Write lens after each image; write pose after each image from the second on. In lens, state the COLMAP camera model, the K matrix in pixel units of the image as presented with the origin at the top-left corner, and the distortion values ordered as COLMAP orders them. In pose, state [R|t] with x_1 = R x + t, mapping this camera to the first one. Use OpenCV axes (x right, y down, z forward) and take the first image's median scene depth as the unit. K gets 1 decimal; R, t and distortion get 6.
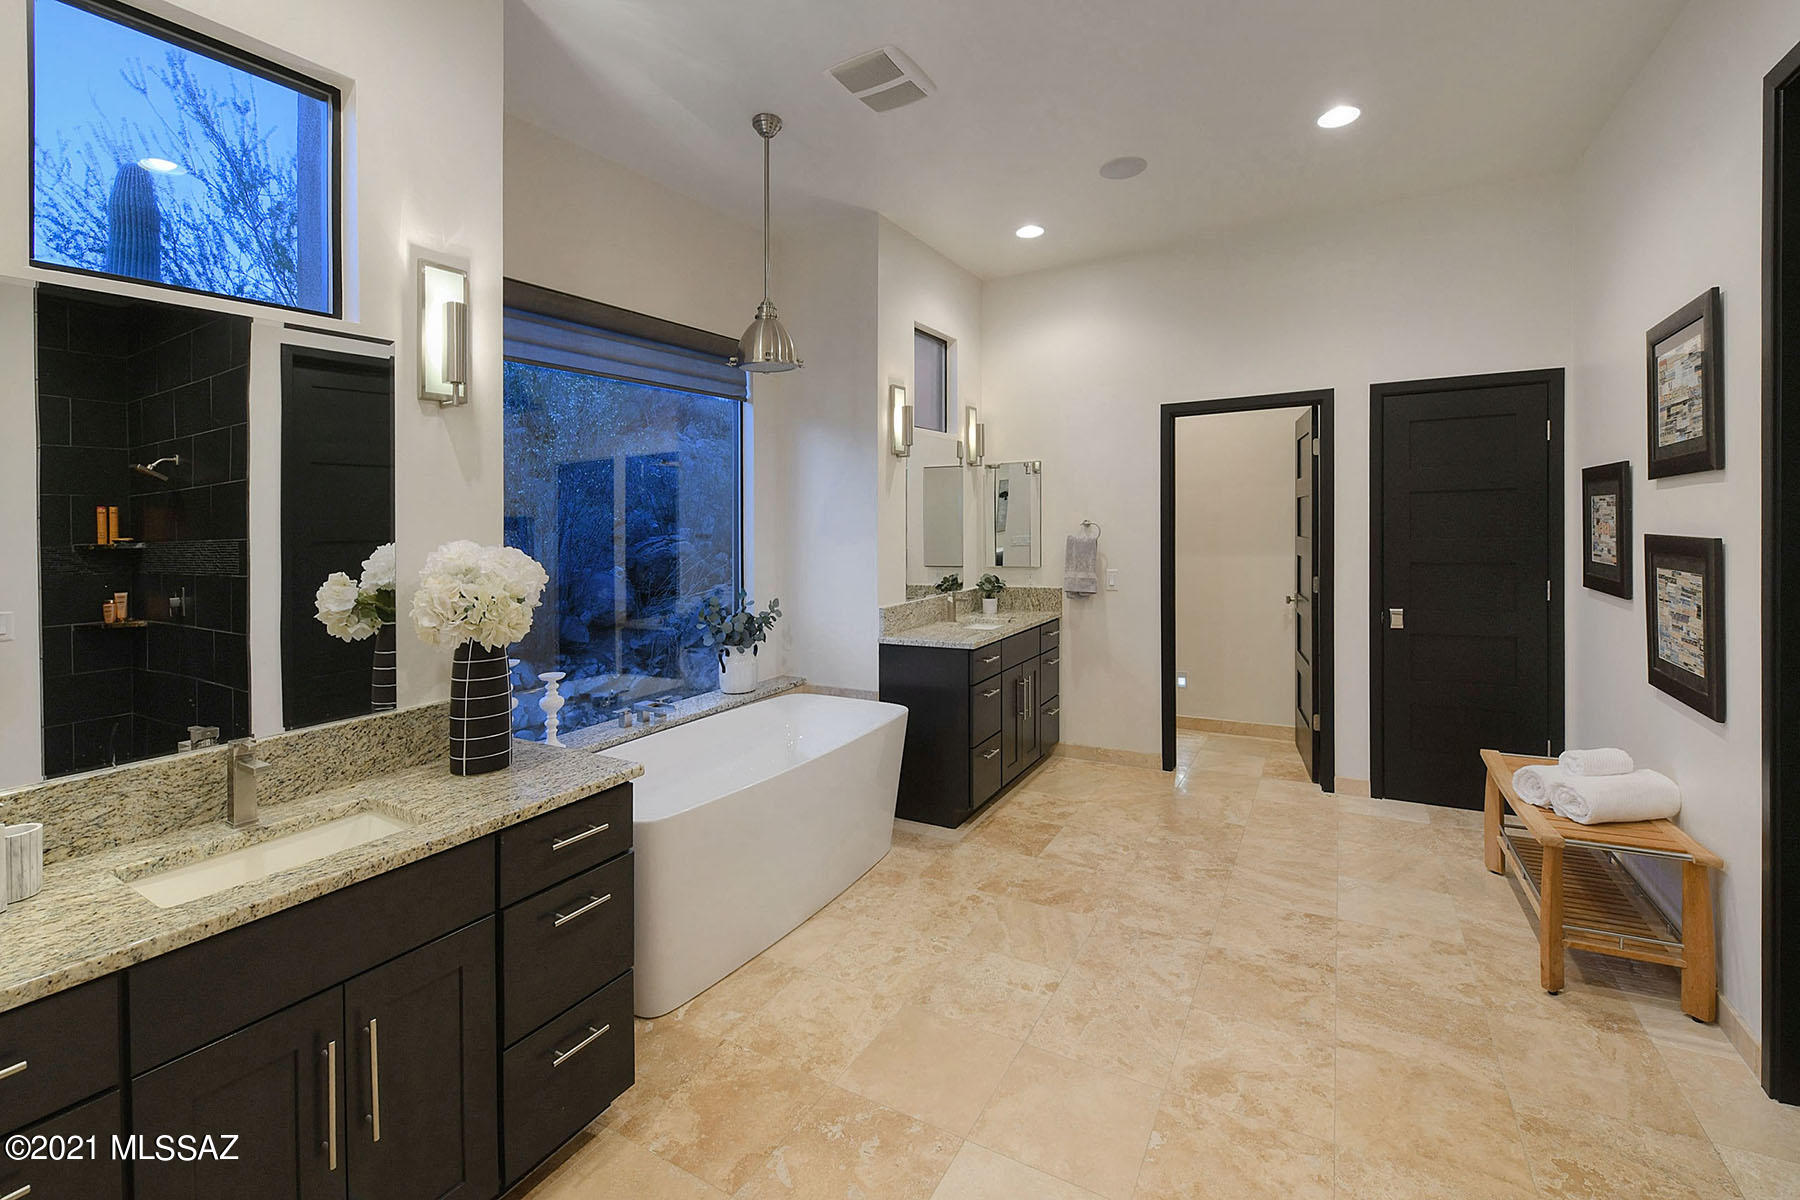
lens RADIAL K [[756.4, 0, 913.1], [0, 756.4, 525.5], [0, 0, 1]] dist [-0.014074, 0.000102]
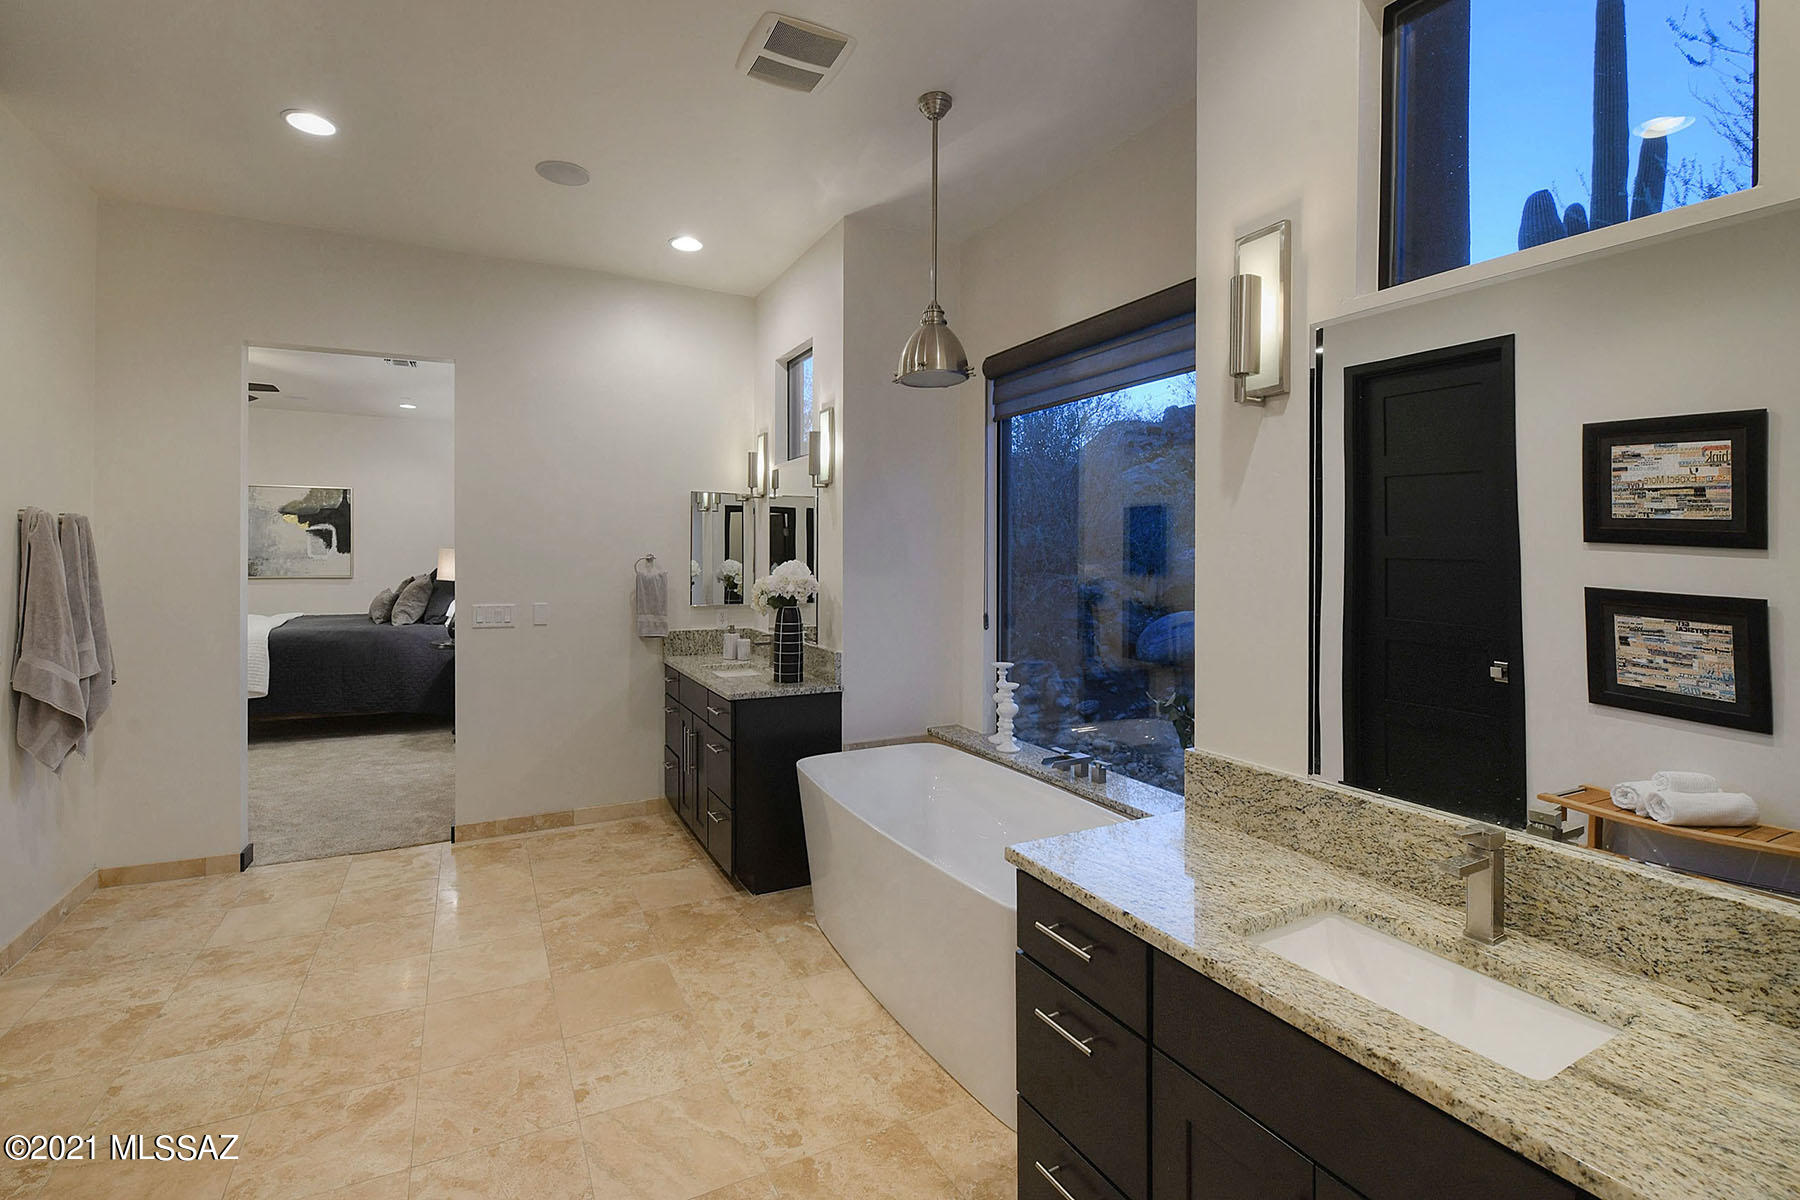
lens RADIAL K [[820.8, 0, 908.7], [0, 820.8, 547.3], [0, 0, 1]] dist [-0.017976, -0.000555]
pose [[-0.540812, 0.012814, -0.841046, 0.646213], [0.003178, 0.999908, 0.013191, -0.029312], [0.841137, 0.004461, -0.540803, 1.546874]]
